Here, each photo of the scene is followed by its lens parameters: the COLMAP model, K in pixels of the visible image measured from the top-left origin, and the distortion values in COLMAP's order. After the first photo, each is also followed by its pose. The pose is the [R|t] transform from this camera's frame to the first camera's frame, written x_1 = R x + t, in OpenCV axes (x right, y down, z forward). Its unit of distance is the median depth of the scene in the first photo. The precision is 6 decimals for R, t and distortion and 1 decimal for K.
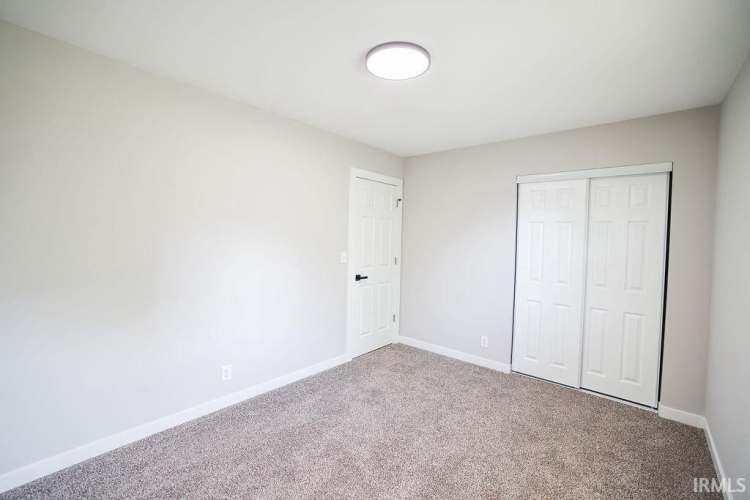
lens RADIAL K [[321.6, 0, 369.8], [0, 321.6, 250.0], [0, 0, 1]] dist [-0.038649, 0.010768]
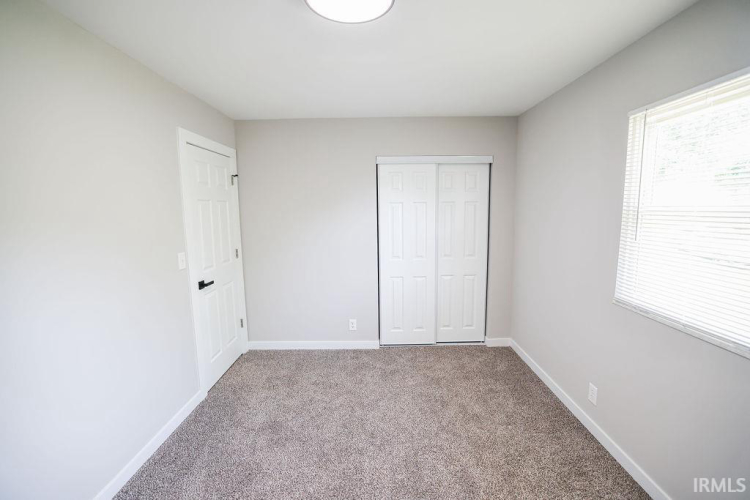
lens RADIAL K [[321.6, 0, 371.5], [0, 321.6, 248.9], [0, 0, 1]] dist [-0.038649, 0.010768]
pose [[0.752227, -0.120230, 0.647842, -0.239724], [0.062550, 0.991801, 0.111434, -0.059435], [-0.655928, -0.043301, 0.753580, 0.247939]]
